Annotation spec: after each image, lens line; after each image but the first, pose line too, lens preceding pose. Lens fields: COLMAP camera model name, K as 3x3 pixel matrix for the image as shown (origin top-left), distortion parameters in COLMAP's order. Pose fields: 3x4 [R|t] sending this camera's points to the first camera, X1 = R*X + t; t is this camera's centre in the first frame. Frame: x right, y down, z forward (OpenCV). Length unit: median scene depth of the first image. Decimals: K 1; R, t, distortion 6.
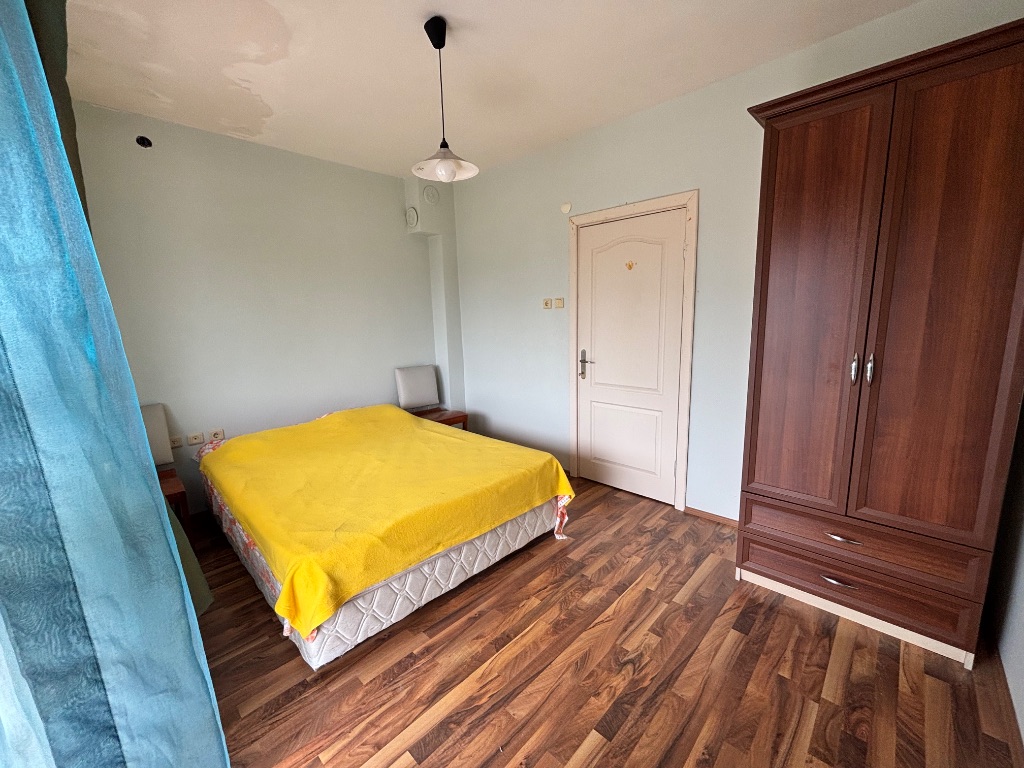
lens RADIAL K [[414.6, 0, 509.6], [0, 414.6, 382.2], [0, 0, 1]] dist [0.002914, 0.000097]
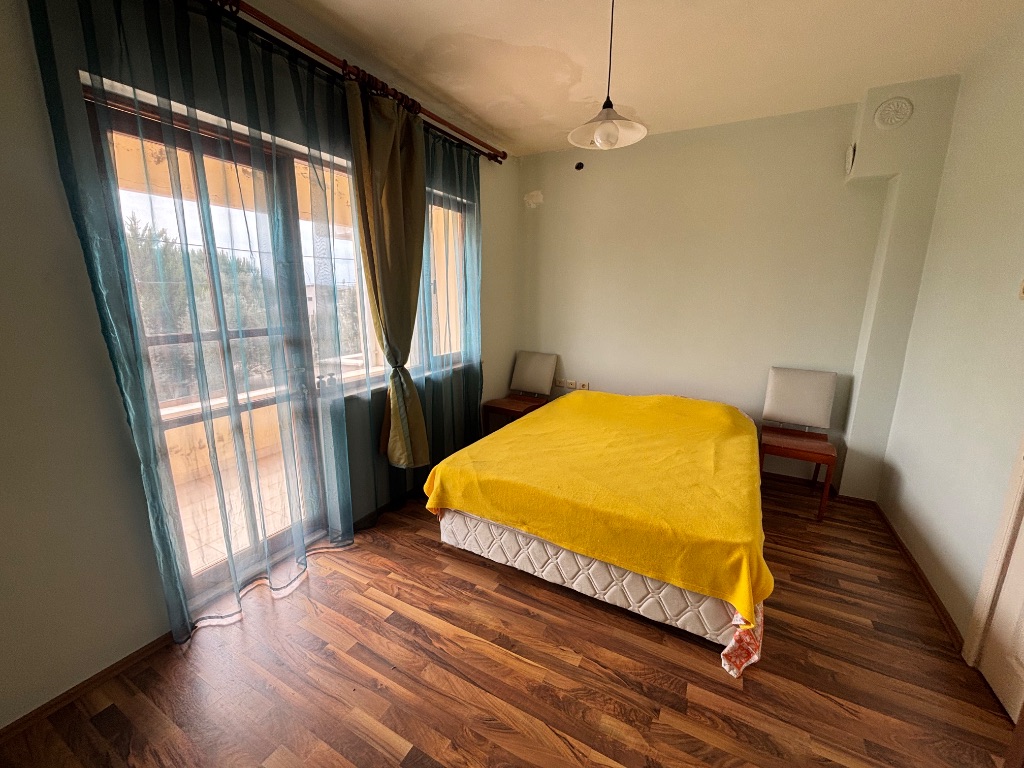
lens RADIAL K [[414.6, 0, 509.6], [0, 414.6, 382.2], [0, 0, 1]] dist [0.002914, 0.000097]
pose [[0.275595, 0.231680, -0.932937, 0.719914], [-0.176354, 0.966235, 0.187853, -0.143914], [0.944959, 0.112756, 0.307147, 0.614347]]
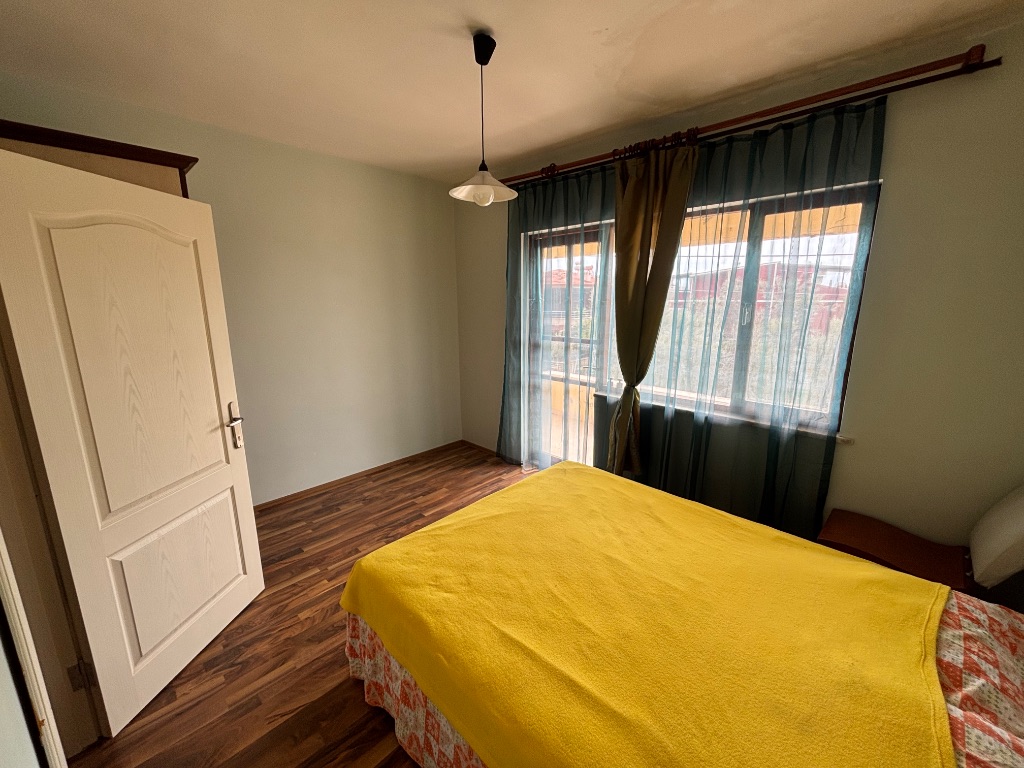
lens RADIAL K [[416.6, 0, 512.3], [0, 416.6, 383.8], [0, 0, 1]] dist [-0.006362, -0.000159]
pose [[-0.999467, 0.032636, -0.000054, -0.209569], [0.030366, 0.930561, 0.364876, -0.454142], [0.011958, 0.364680, -0.931056, 2.094604]]
